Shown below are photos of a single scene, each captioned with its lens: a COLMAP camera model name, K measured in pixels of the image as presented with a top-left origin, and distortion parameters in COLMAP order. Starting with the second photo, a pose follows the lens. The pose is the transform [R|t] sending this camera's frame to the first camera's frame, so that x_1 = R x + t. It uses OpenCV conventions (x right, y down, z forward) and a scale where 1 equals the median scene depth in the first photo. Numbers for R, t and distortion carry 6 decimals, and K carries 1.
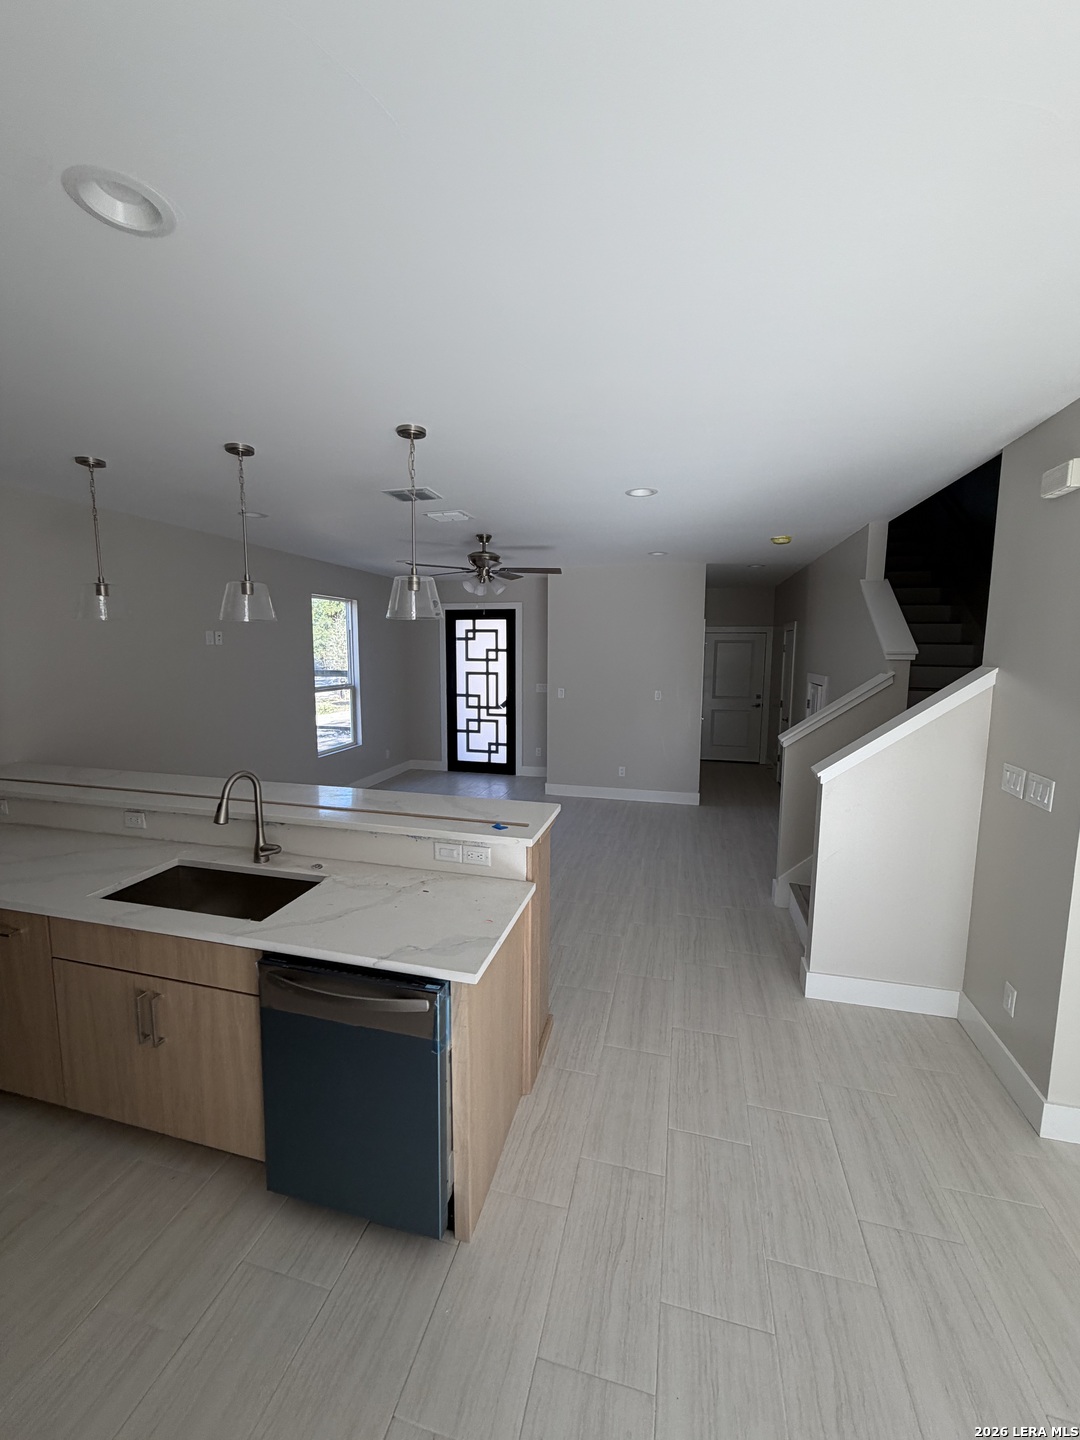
lens RADIAL K [[570.5, 0, 540.0], [0, 570.5, 716.3], [0, 0, 1]] dist [0.000339, 0.000391]
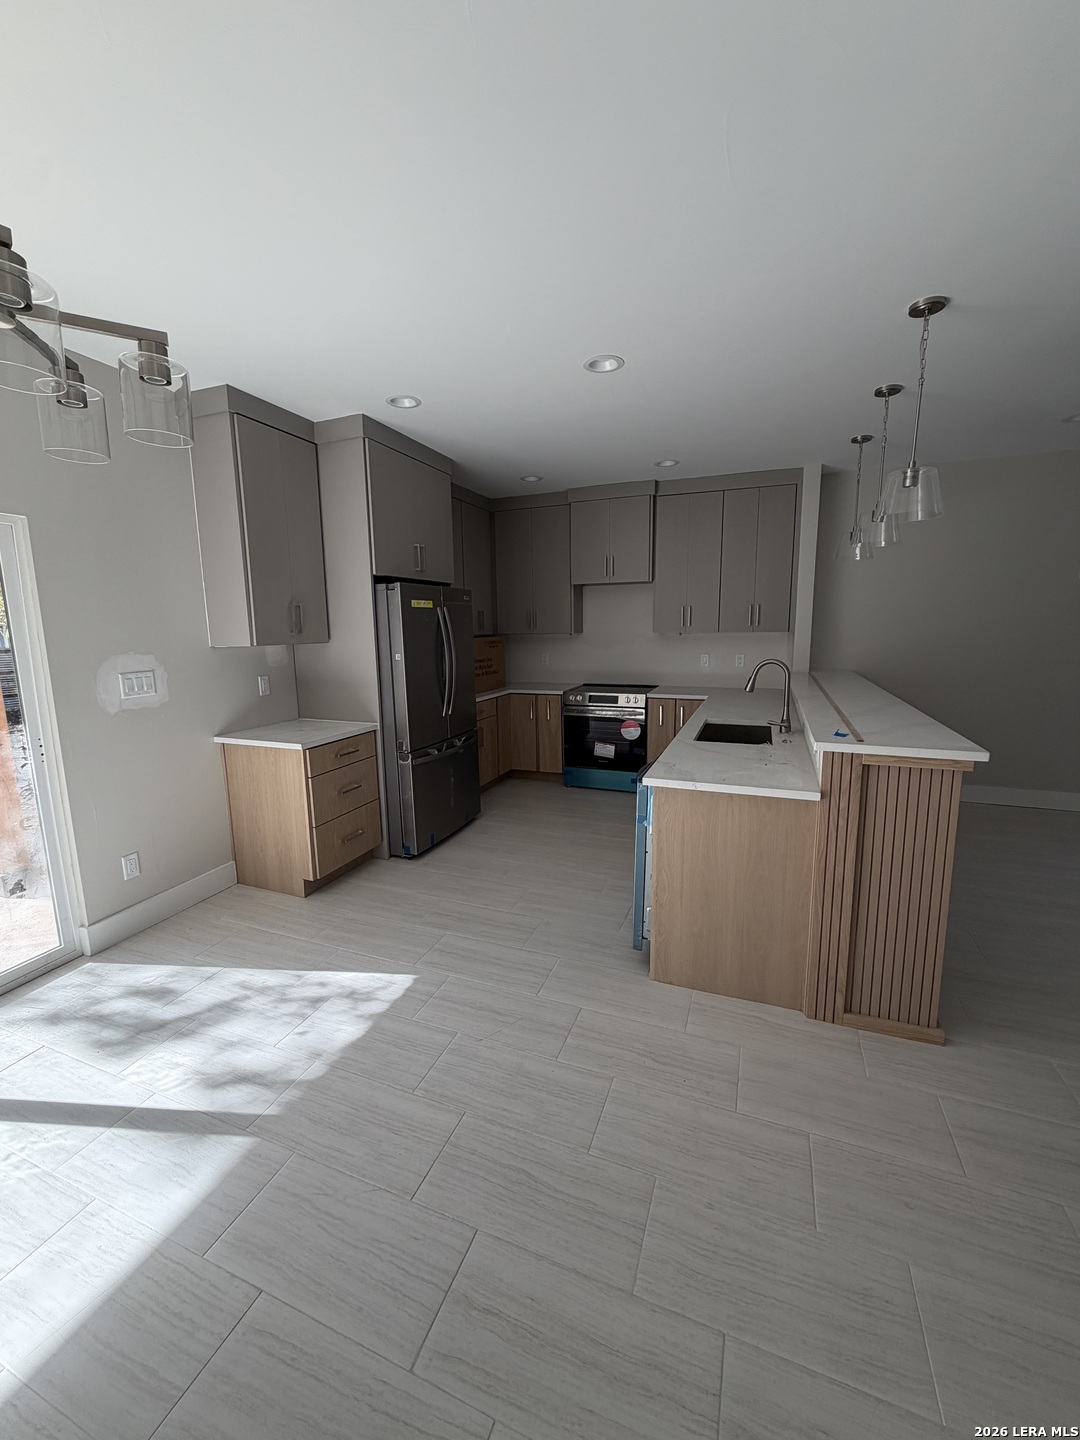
lens RADIAL K [[570.5, 0, 543.0], [0, 570.5, 716.4], [0, 0, 1]] dist [0.000339, 0.000391]
pose [[-0.118813, 0.154079, -0.980889, 0.315350], [-0.109612, 0.979813, 0.167187, 0.021701], [0.986848, 0.127381, -0.099525, 0.212444]]
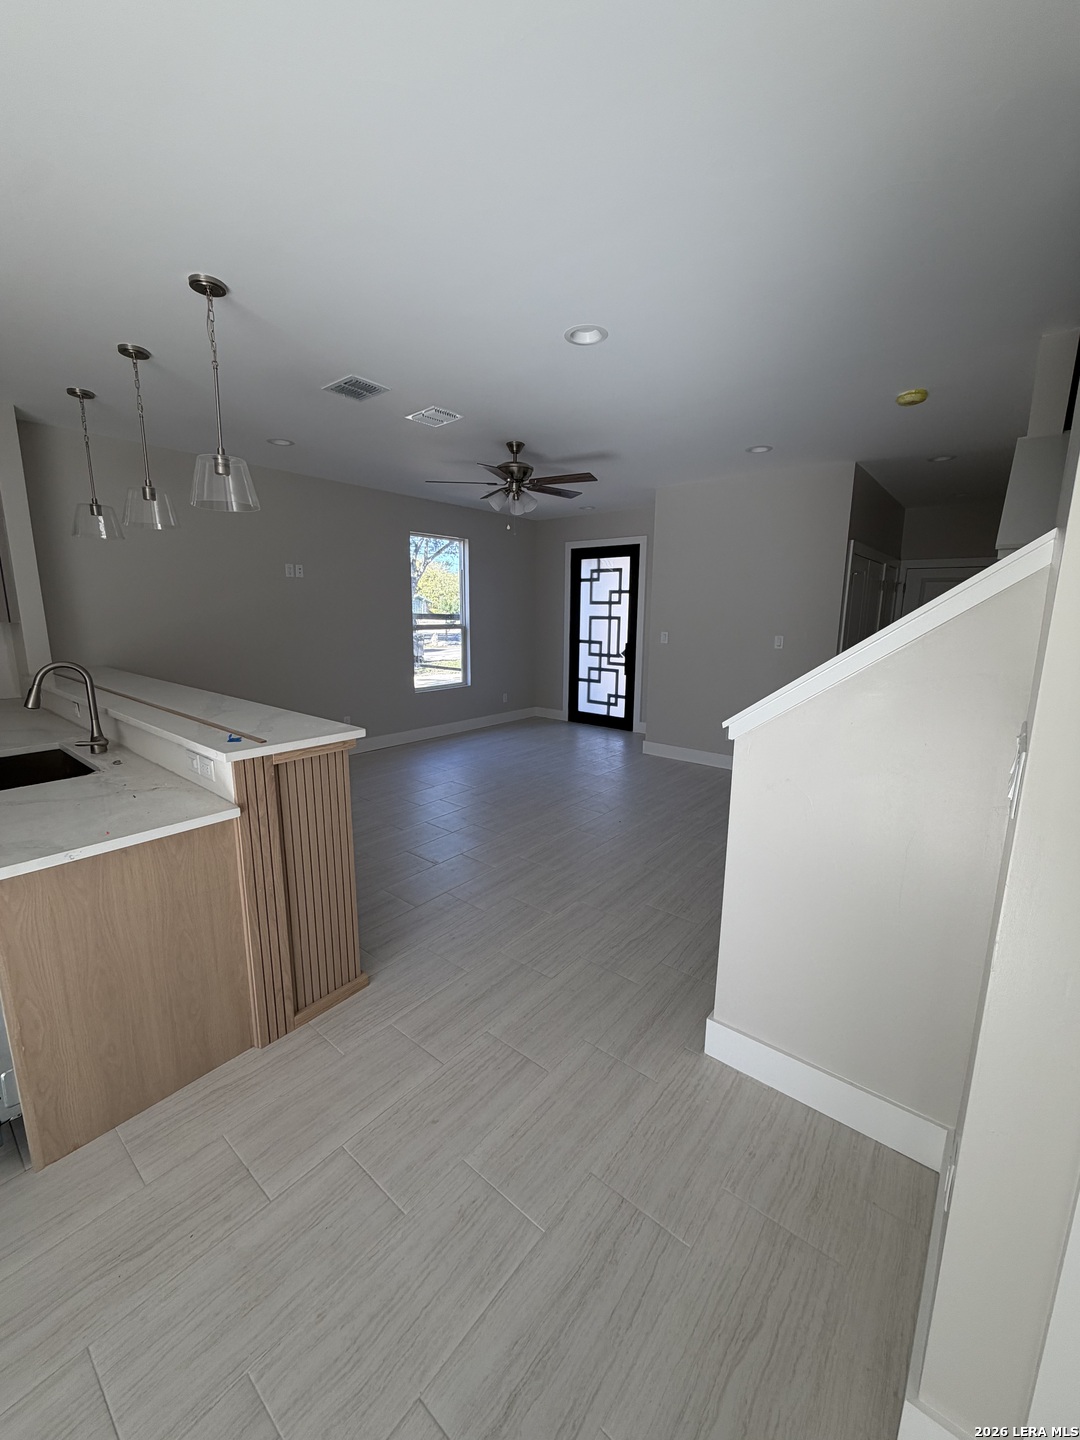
lens RADIAL K [[570.5, 0, 537.3], [0, 570.5, 716.2], [0, 0, 1]] dist [0.000339, 0.000391]
pose [[0.906332, 0.080753, -0.414778, 0.243033], [-0.054494, 0.995710, 0.074777, 0.024623], [0.419038, -0.045170, 0.906845, 0.145720]]
